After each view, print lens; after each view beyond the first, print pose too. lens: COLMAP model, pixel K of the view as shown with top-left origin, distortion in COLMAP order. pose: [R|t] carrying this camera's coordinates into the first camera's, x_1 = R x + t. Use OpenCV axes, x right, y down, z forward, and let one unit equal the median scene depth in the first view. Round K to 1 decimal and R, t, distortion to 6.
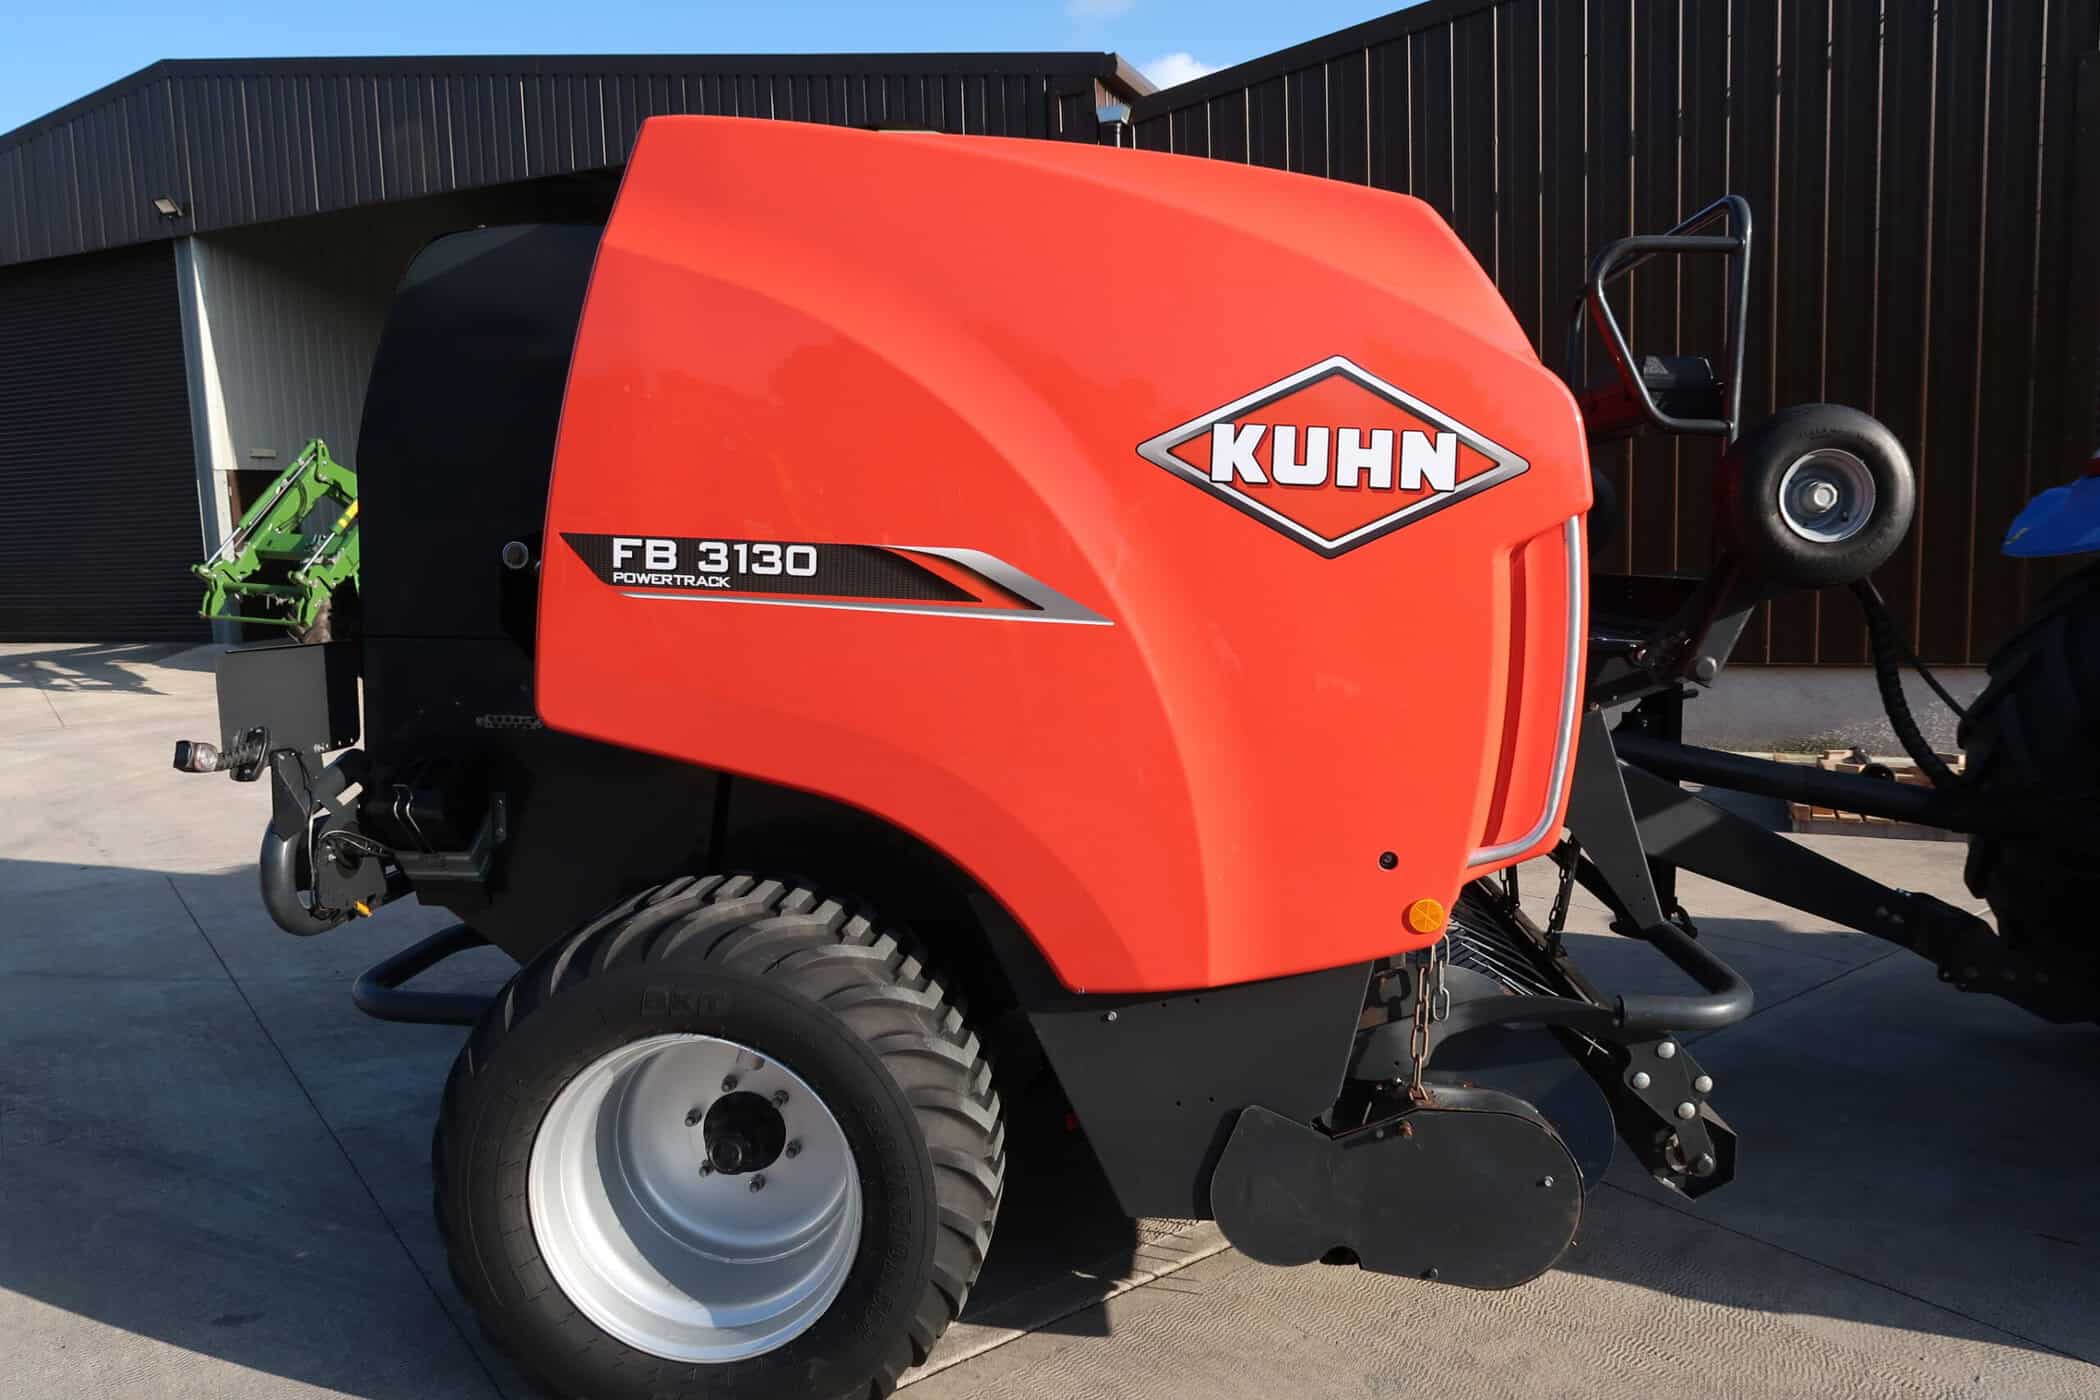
lens RADIAL K [[1453.8, 0, 1050.0], [0, 1453.8, 700.0], [0, 0, 1]] dist [-0.028749, 0.014683]
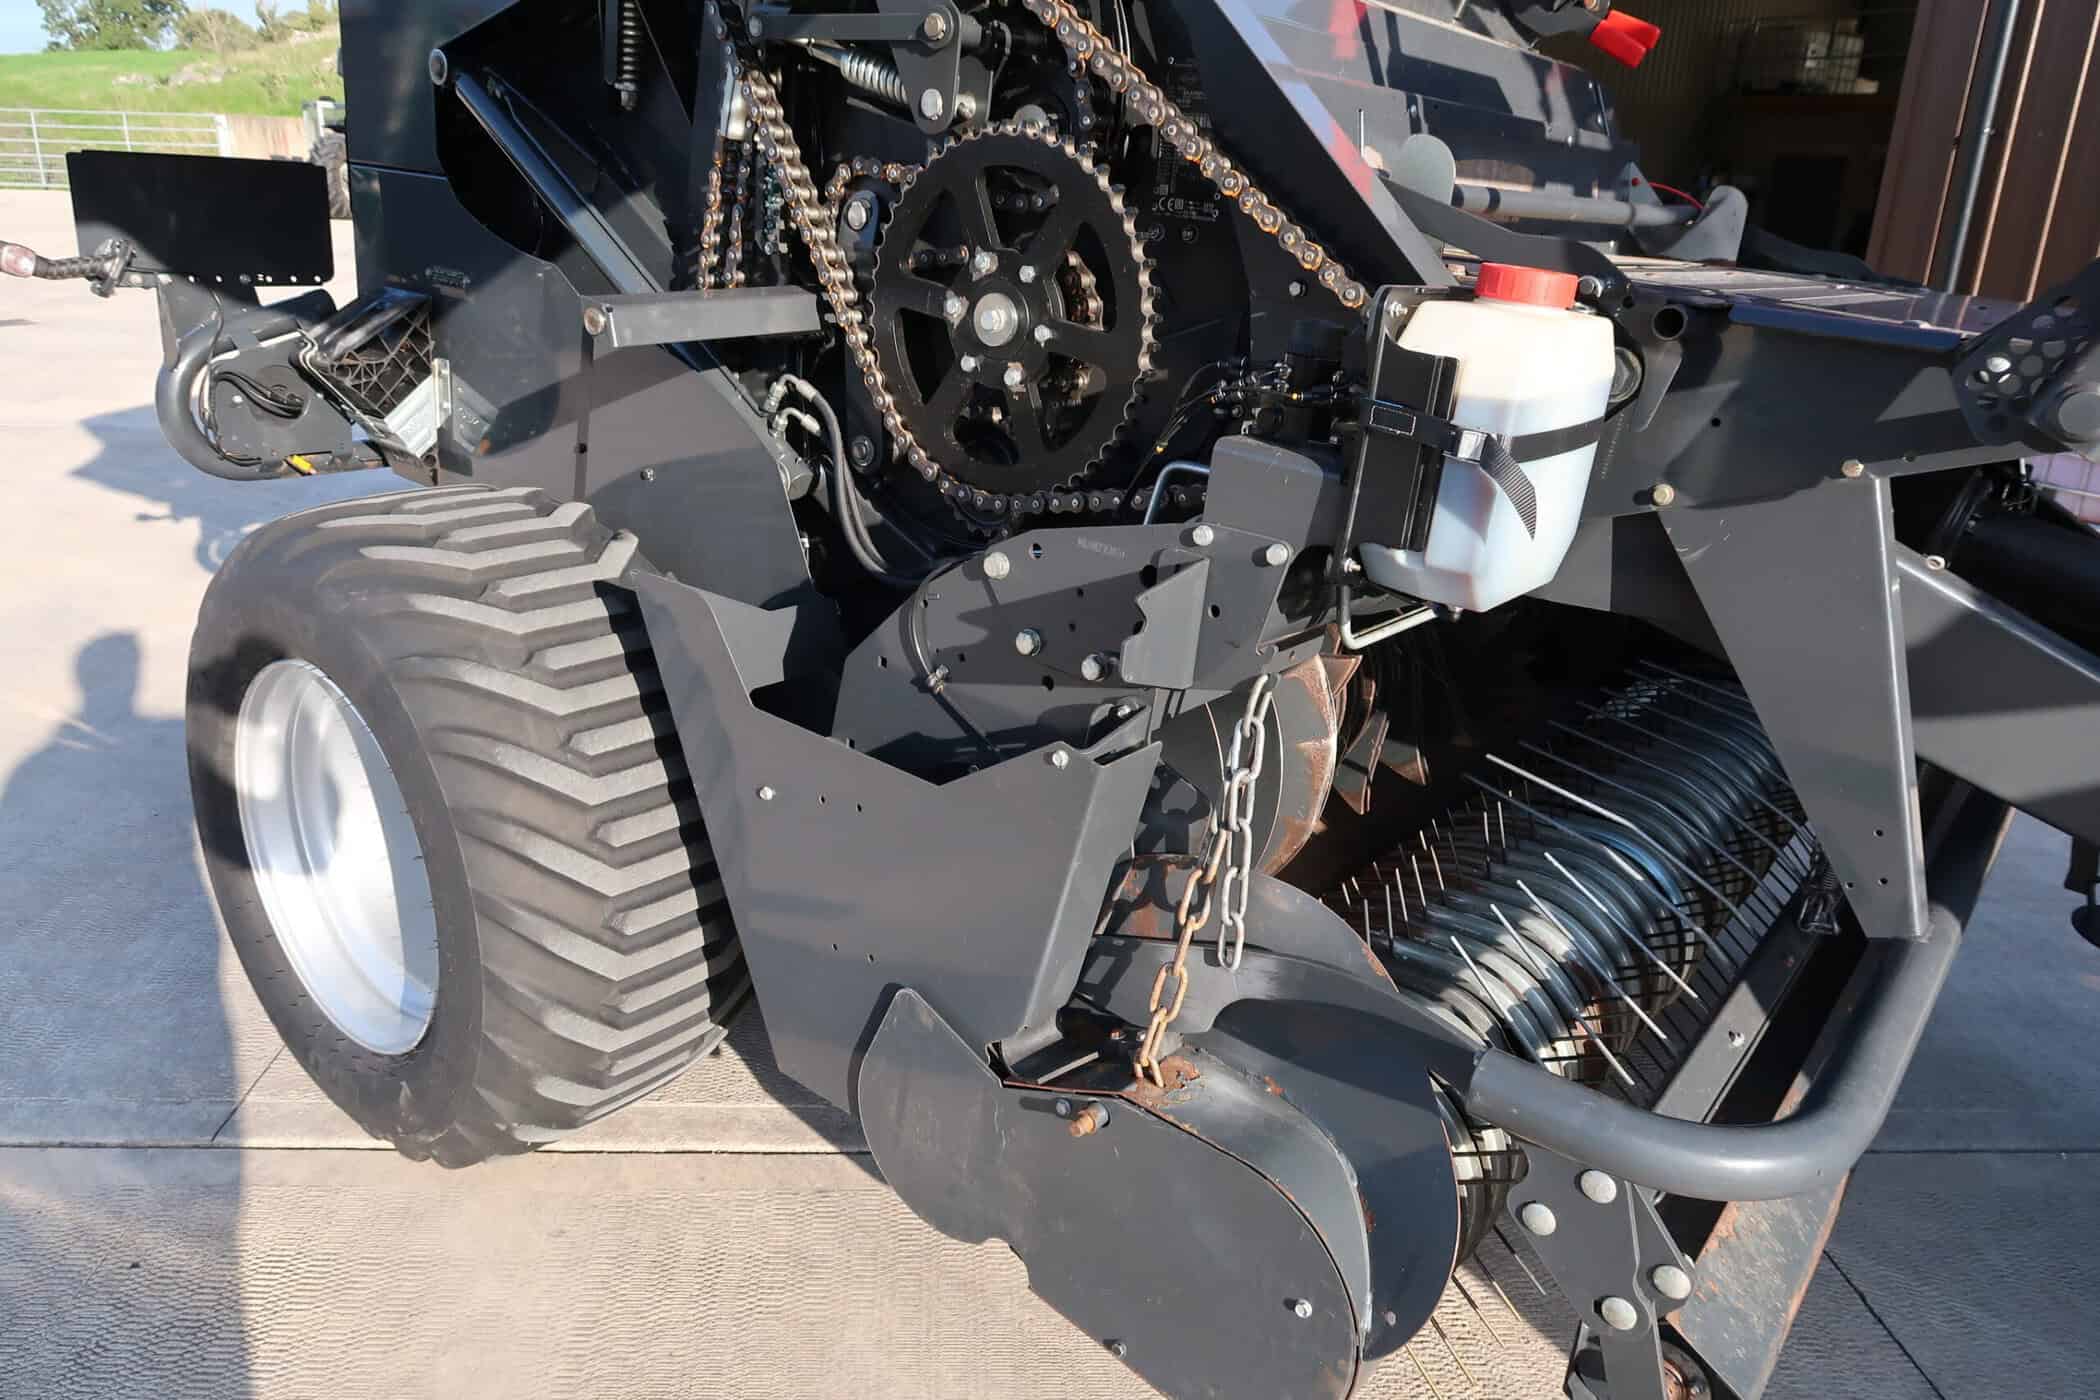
lens RADIAL K [[1453.8, 0, 1050.0], [0, 1453.8, 700.0], [0, 0, 1]] dist [-0.028749, 0.014683]
pose [[0.820162, 0.245347, -0.516854, 0.484971], [-0.116140, 0.955972, 0.269499, -0.017460], [0.560219, -0.161006, 0.812547, 0.540189]]
